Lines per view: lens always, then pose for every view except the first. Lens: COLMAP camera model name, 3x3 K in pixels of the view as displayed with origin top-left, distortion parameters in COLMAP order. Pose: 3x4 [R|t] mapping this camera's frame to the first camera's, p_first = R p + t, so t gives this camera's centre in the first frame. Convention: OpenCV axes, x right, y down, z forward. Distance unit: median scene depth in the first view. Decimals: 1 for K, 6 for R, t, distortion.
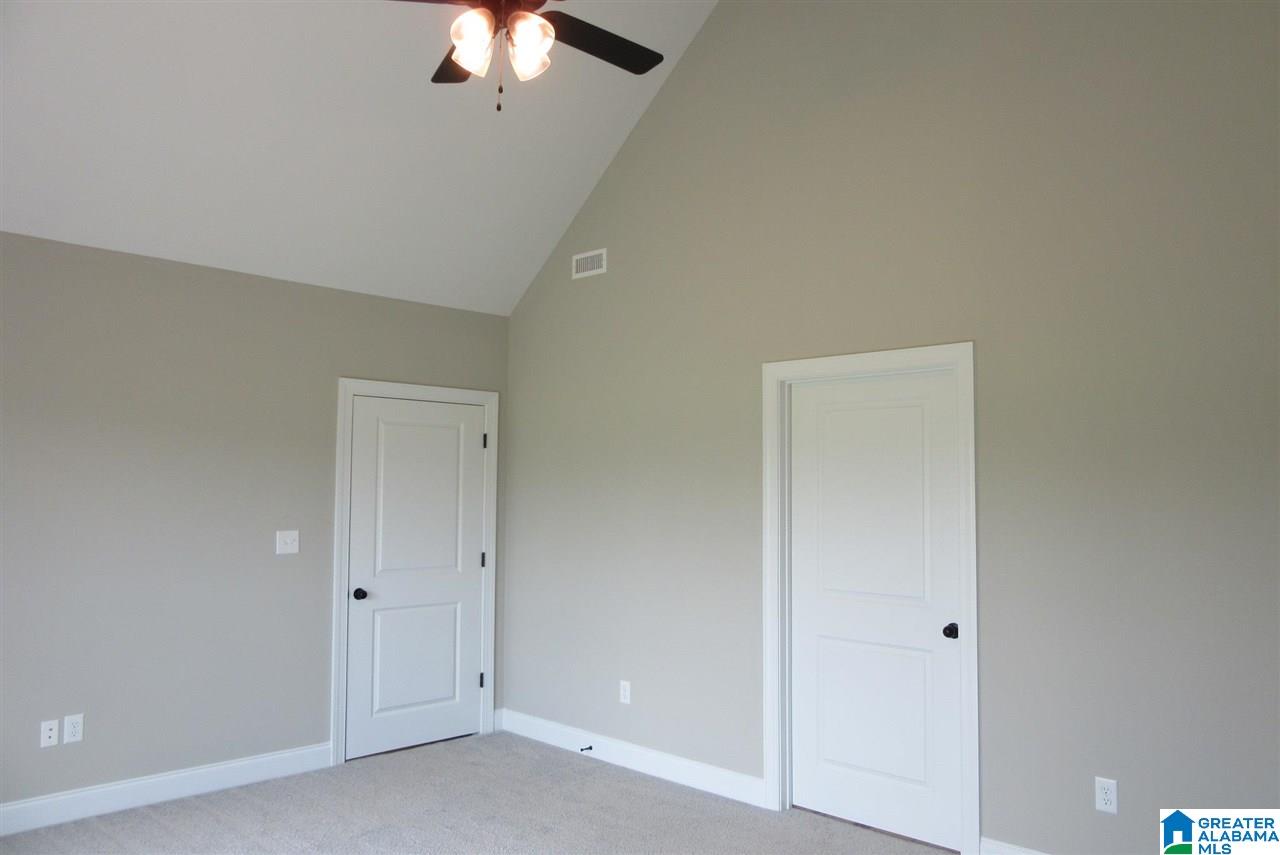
lens RADIAL K [[960.8, 0, 640.0], [0, 960.8, 427.5], [0, 0, 1]] dist [-0.043462, 0.033713]
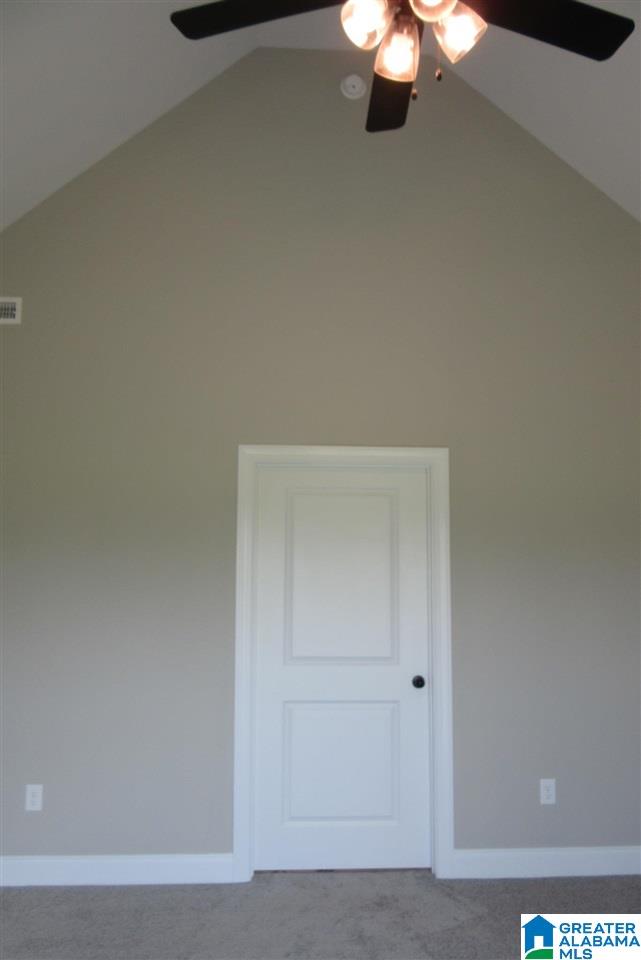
lens RADIAL K [[733.6, 0, 320.5], [0, 733.6, 480.0], [0, 0, 1]] dist [0.004606, -0.002536]
pose [[0.681544, 0.078887, 0.727512, -0.407292], [-0.043847, 0.996788, -0.067010, 0.021980], [-0.730462, 0.013771, 0.682814, 0.397721]]
